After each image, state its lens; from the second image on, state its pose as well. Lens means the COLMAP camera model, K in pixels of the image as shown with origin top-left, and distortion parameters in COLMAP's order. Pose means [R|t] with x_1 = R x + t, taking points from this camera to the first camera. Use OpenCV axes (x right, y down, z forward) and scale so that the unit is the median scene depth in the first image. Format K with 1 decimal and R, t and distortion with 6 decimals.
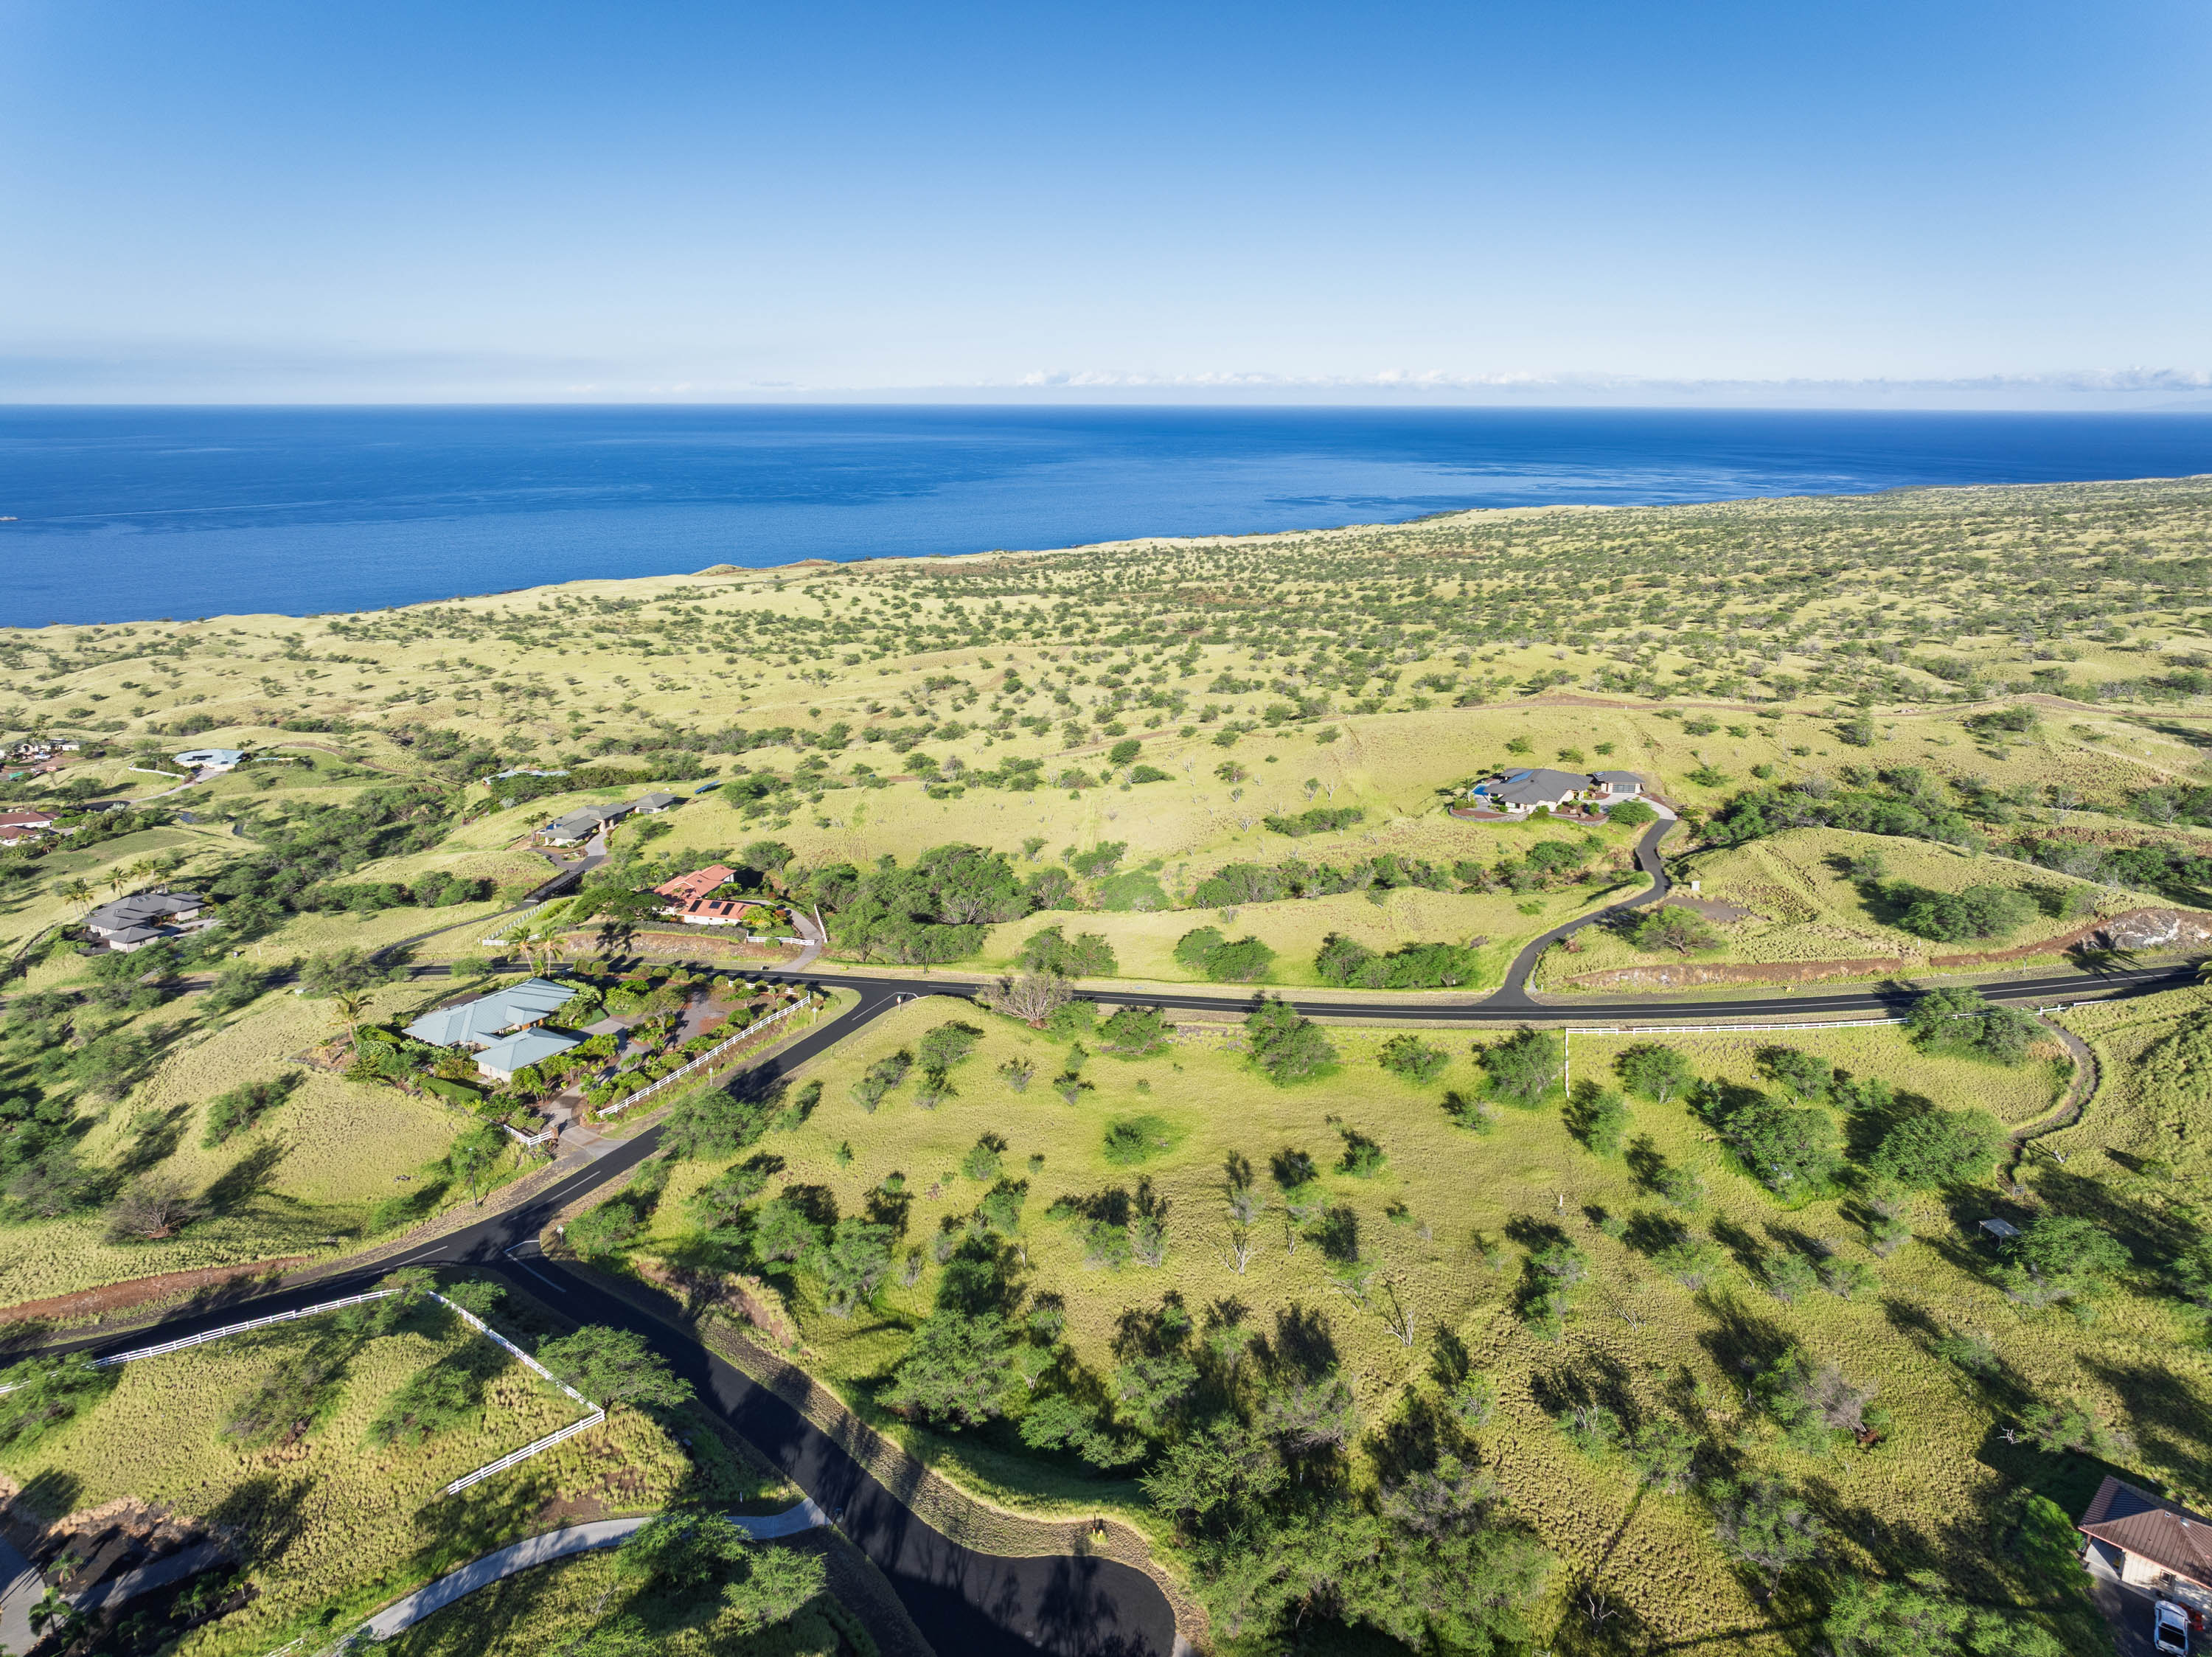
lens RADIAL K [[1549.5, 0, 1122.6], [0, 1549.5, 830.3], [0, 0, 1]] dist [0.000866, -0.003854]
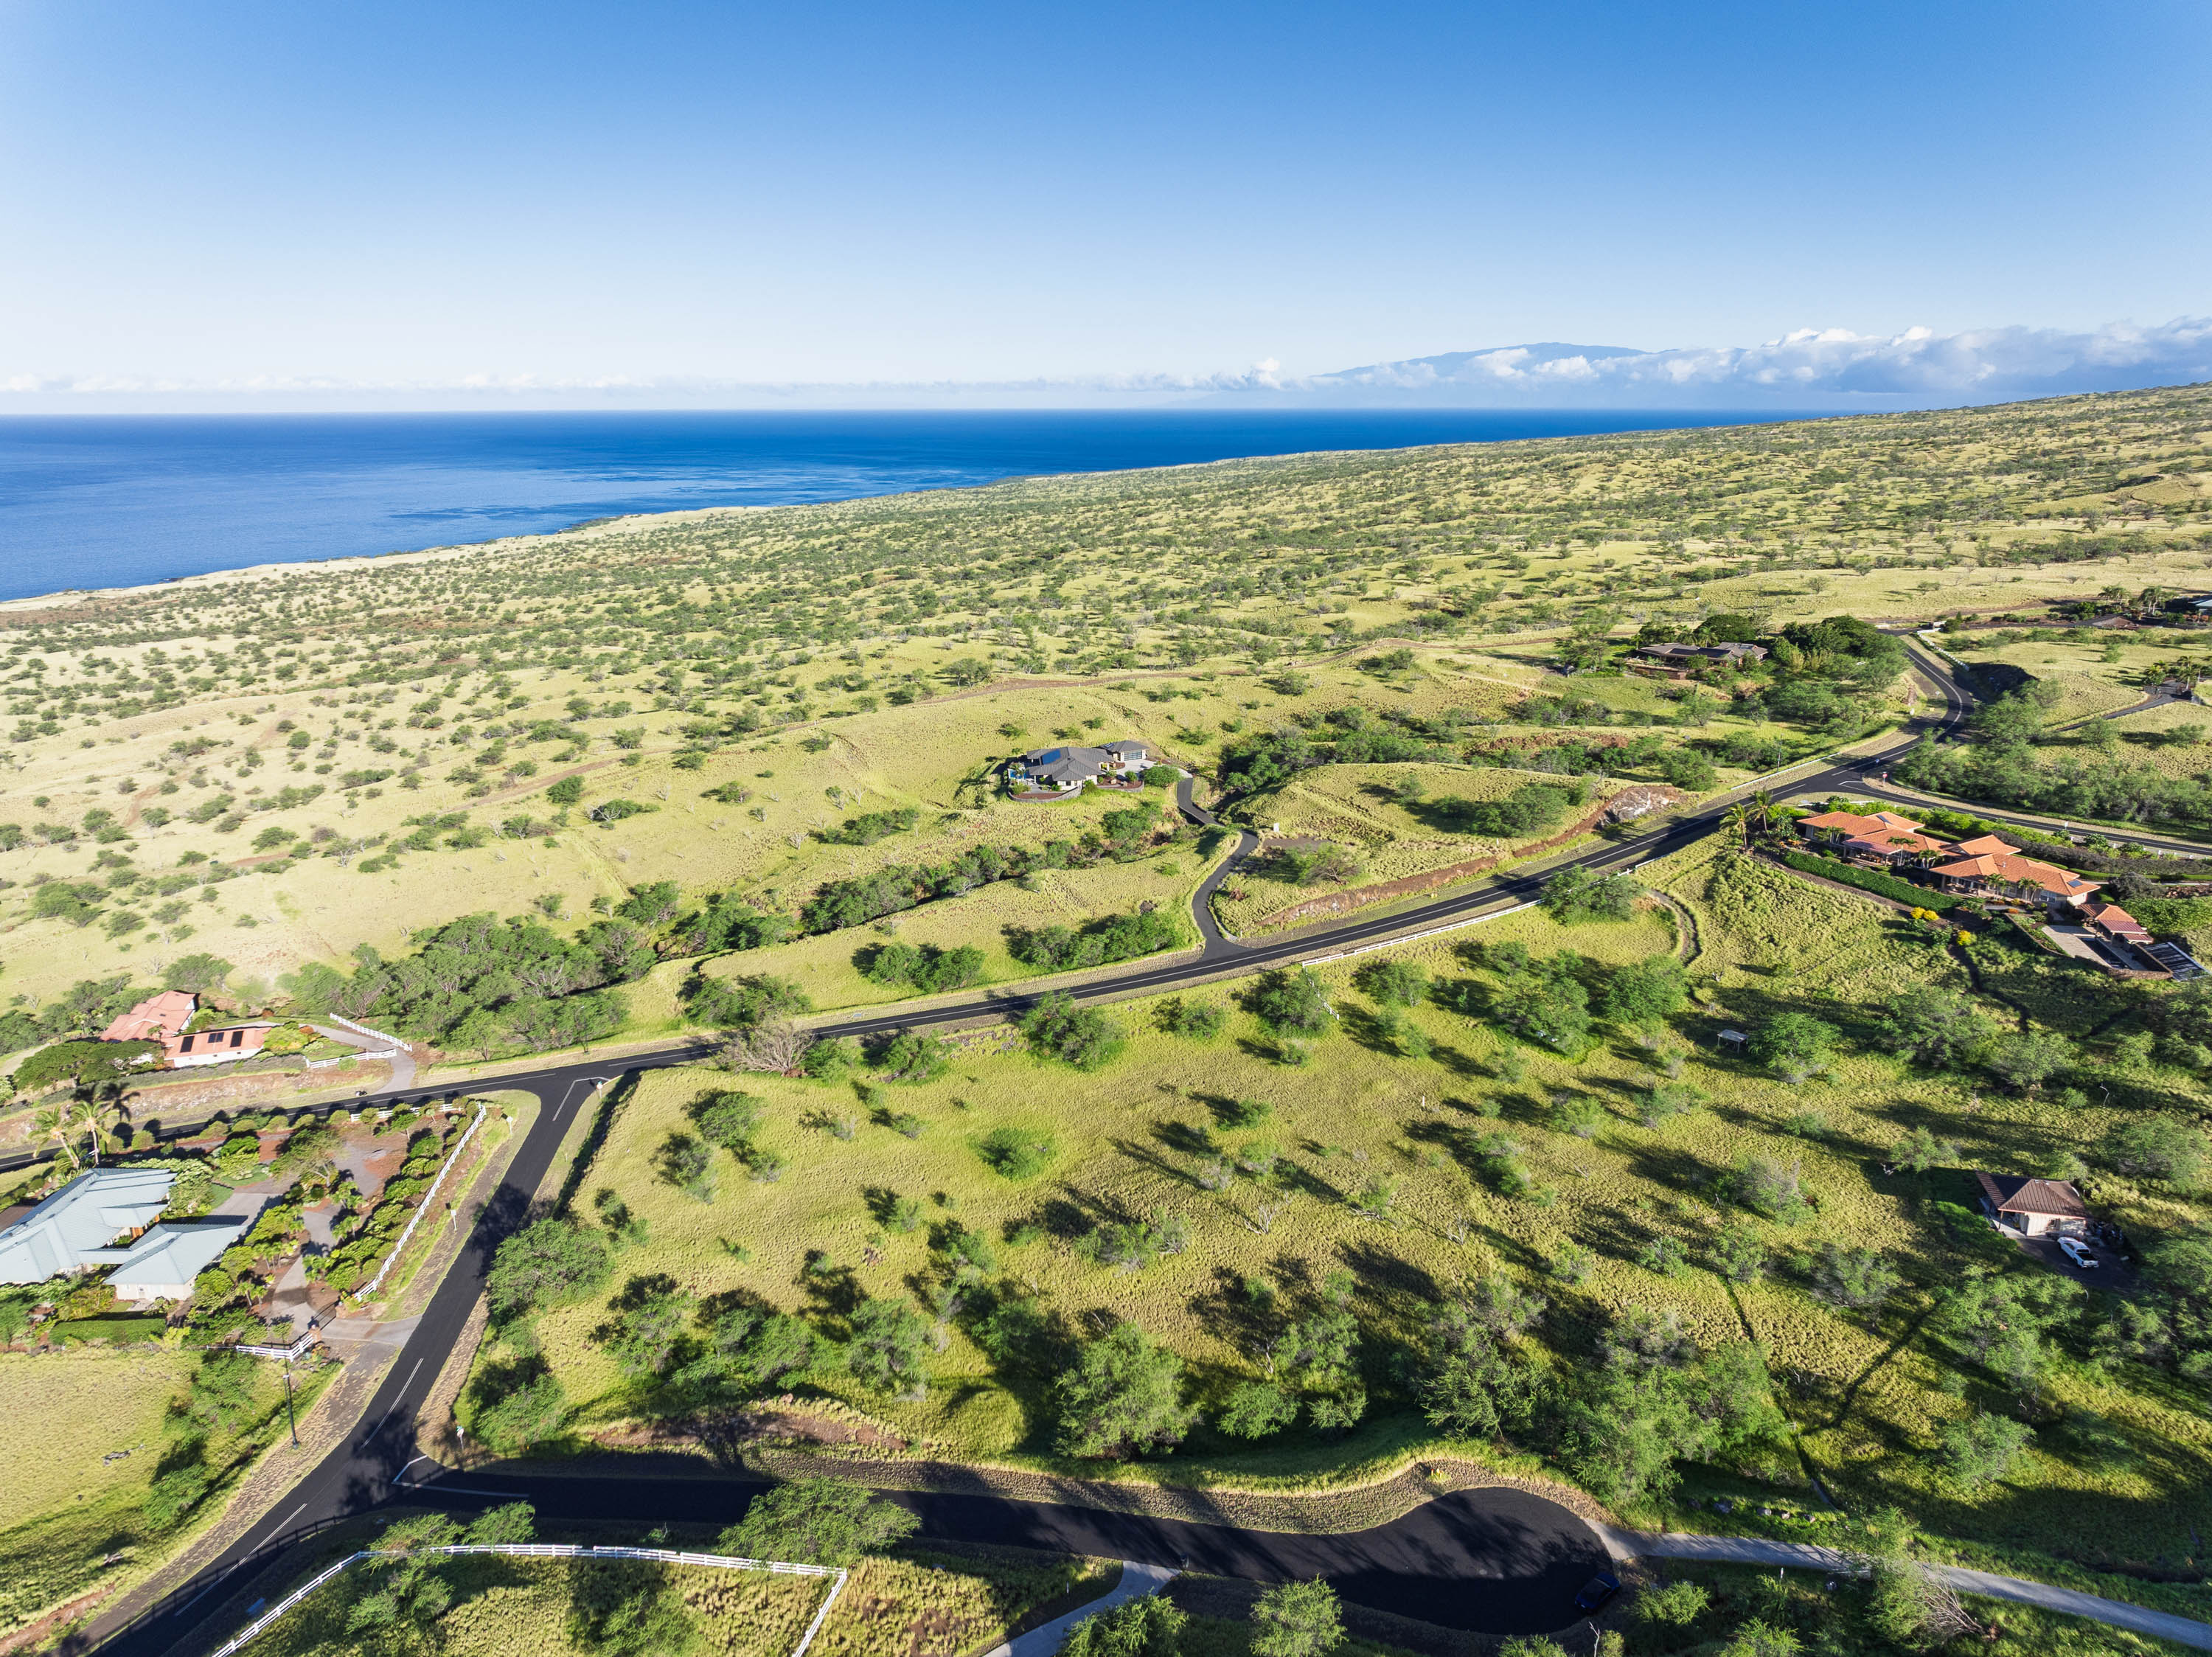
lens RADIAL K [[1549.5, 0, 1107.2], [0, 1549.5, 829.8], [0, 0, 1]] dist [0.000866, -0.003854]
pose [[0.852488, -0.147013, 0.501649, -0.265117], [0.148211, 0.988235, 0.037746, -0.020863], [-0.501296, 0.042172, 0.864247, 0.071375]]
